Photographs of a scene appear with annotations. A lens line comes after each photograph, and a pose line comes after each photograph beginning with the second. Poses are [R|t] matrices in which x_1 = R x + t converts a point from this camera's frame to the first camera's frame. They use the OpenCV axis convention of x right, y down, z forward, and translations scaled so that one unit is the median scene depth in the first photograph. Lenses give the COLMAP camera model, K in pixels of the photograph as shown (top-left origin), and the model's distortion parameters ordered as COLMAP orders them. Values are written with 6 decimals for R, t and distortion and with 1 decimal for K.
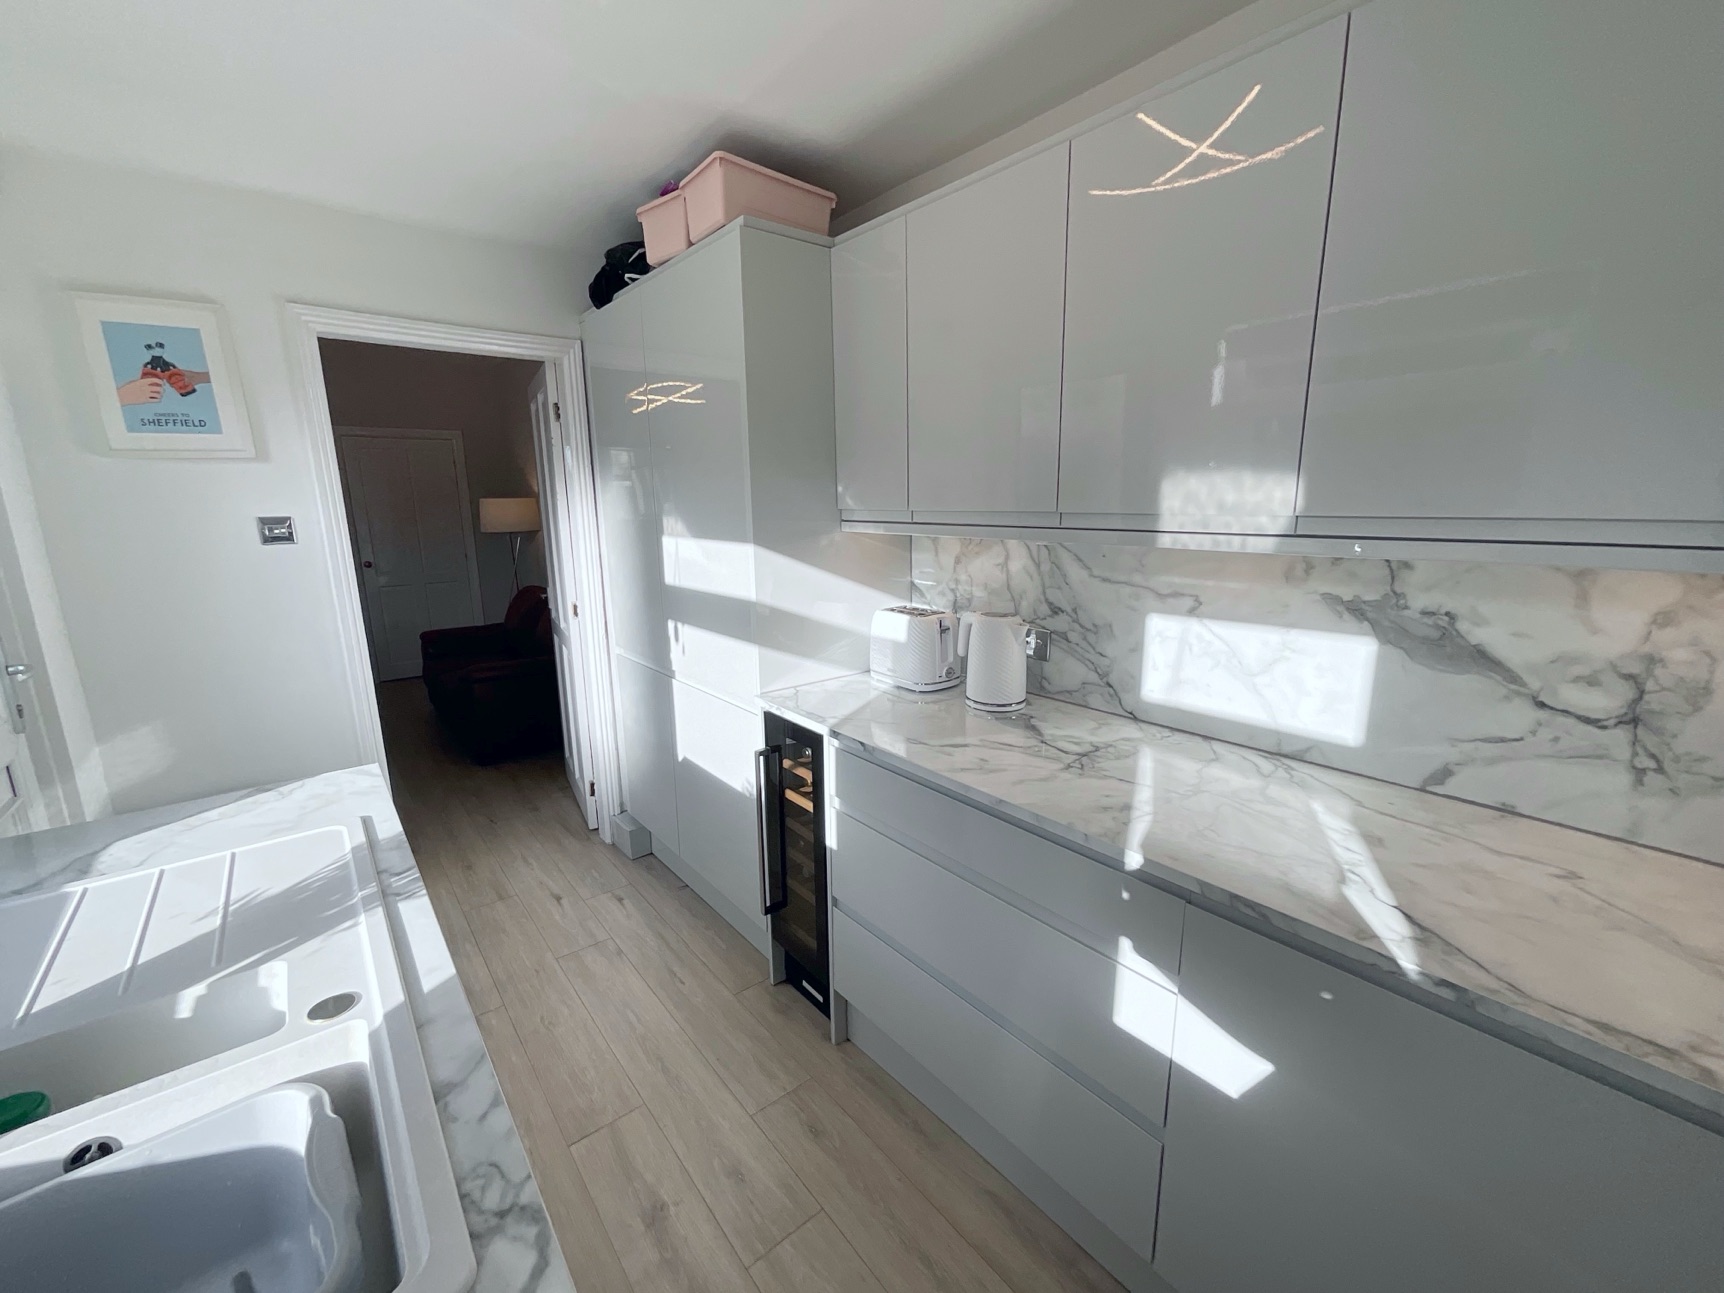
lens RADIAL K [[699.5, 0, 858.9], [0, 699.5, 648.0], [0, 0, 1]] dist [-0.001045, 0.003881]
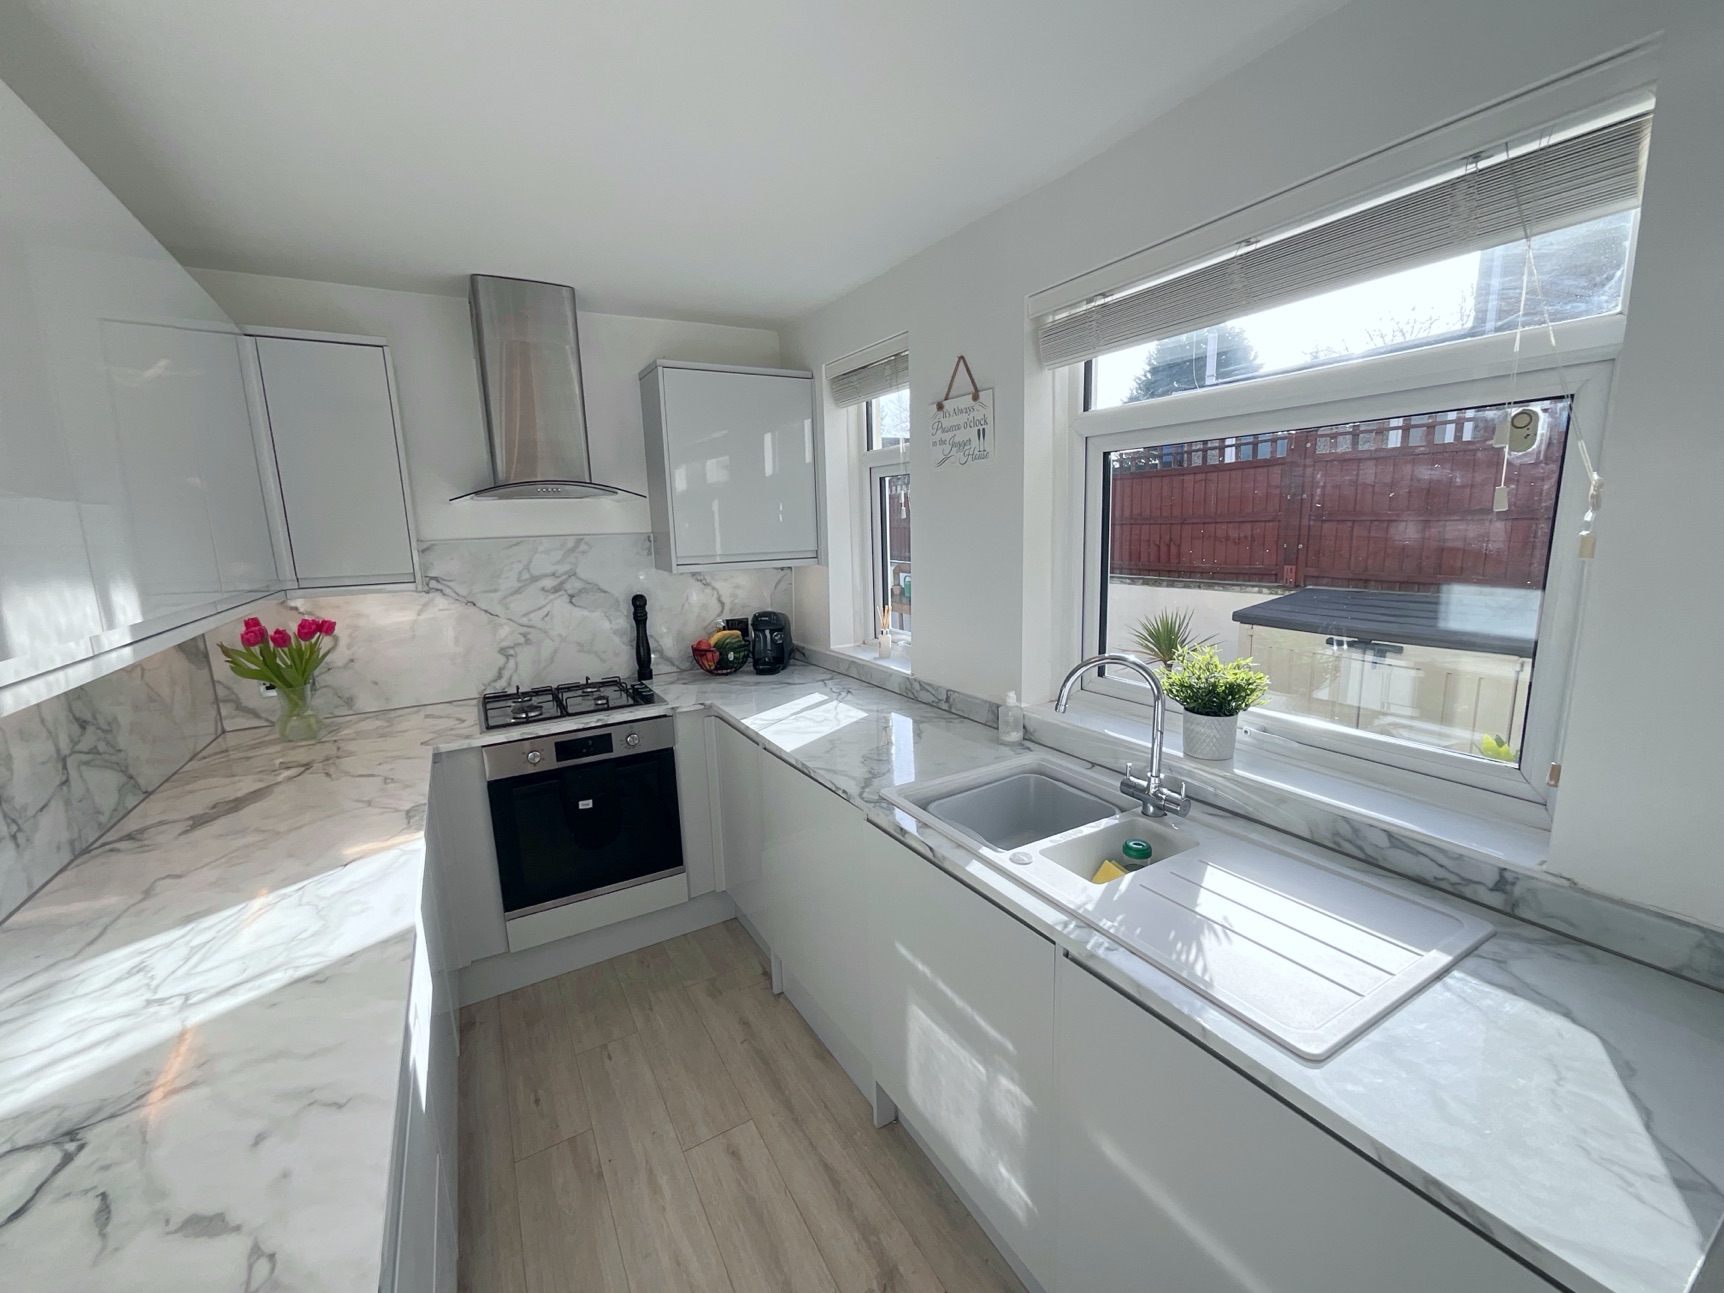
lens RADIAL K [[695.6, 0, 866.2], [0, 695.6, 650.4], [0, 0, 1]] dist [0.000658, 0.000172]
pose [[-0.987915, 0.010090, 0.154668, -0.394855], [0.069152, 0.921751, 0.381566, -0.383470], [-0.138715, 0.387651, -0.911309, 1.471283]]
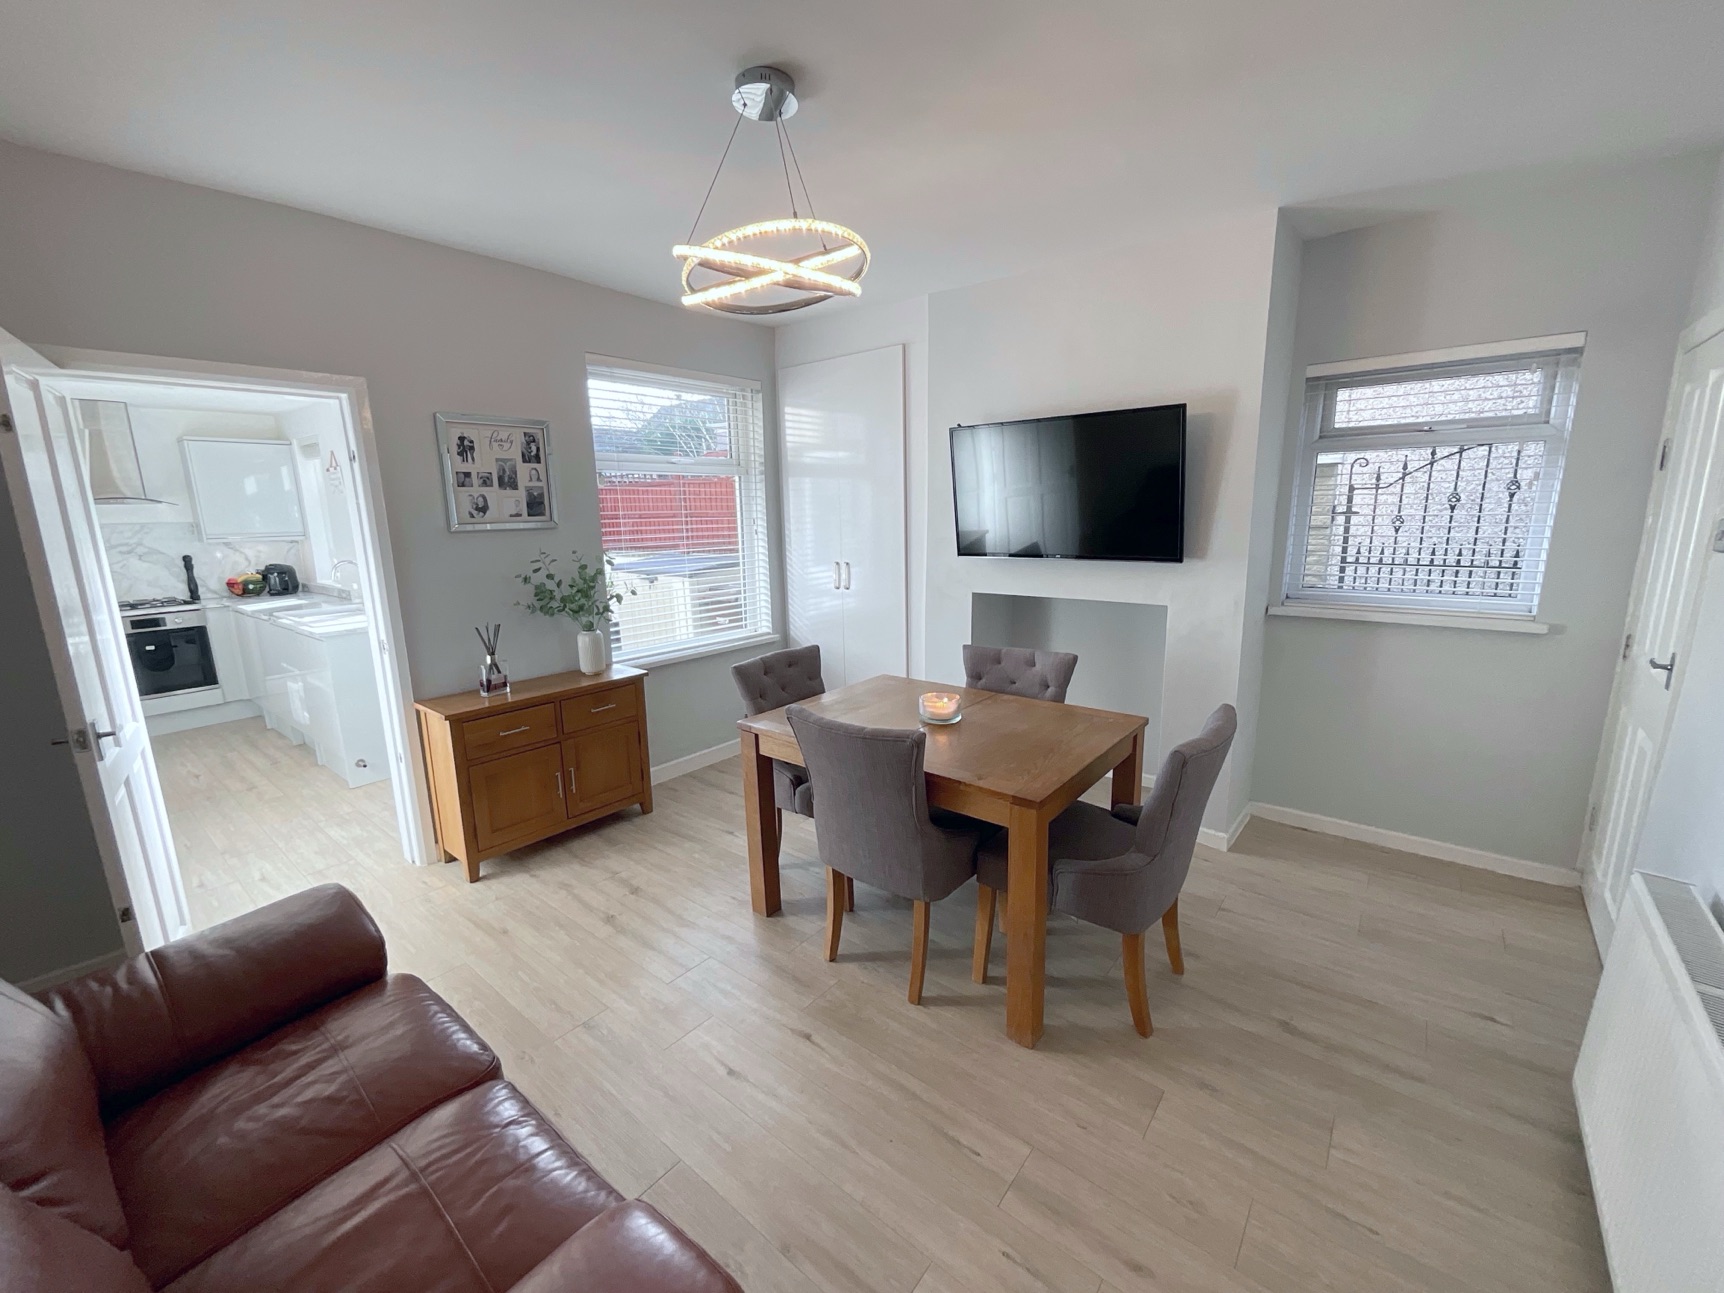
lens RADIAL K [[693.0, 0, 862.6], [0, 693.0, 652.8], [0, 0, 1]] dist [-0.000954, -0.000087]
pose [[-0.978865, 0.073601, -0.190802, -2.545269], [-0.010513, 0.913649, 0.406368, -0.968666], [0.204235, 0.399786, -0.893566, 4.358667]]
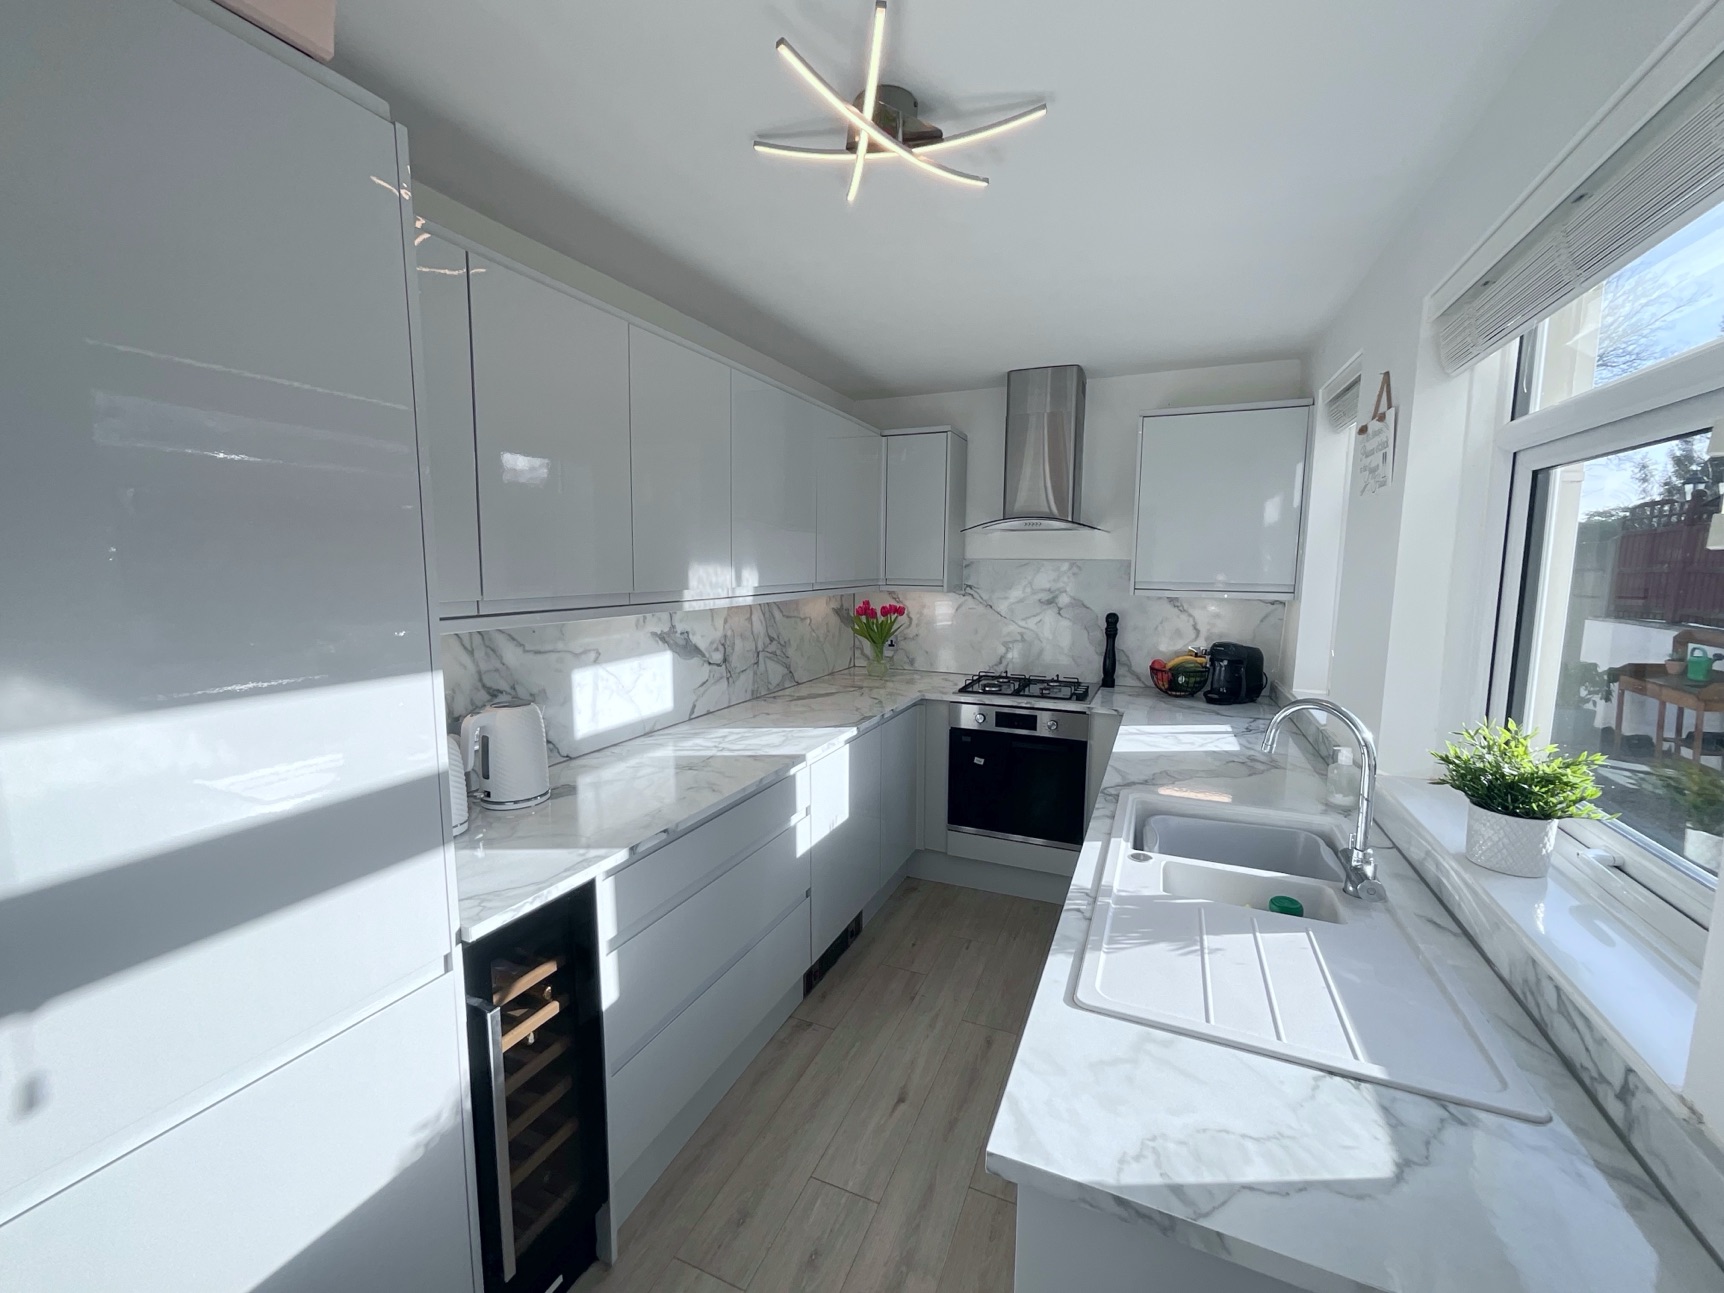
lens RADIAL K [[704.8, 0, 862.0], [0, 704.8, 646.5], [0, 0, 1]] dist [-0.024839, 0.019426]
pose [[-0.460104, -0.101290, 0.882068, -1.223112], [0.184923, 0.960751, 0.206785, -0.335085], [-0.868394, 0.258258, -0.423315, 1.402301]]
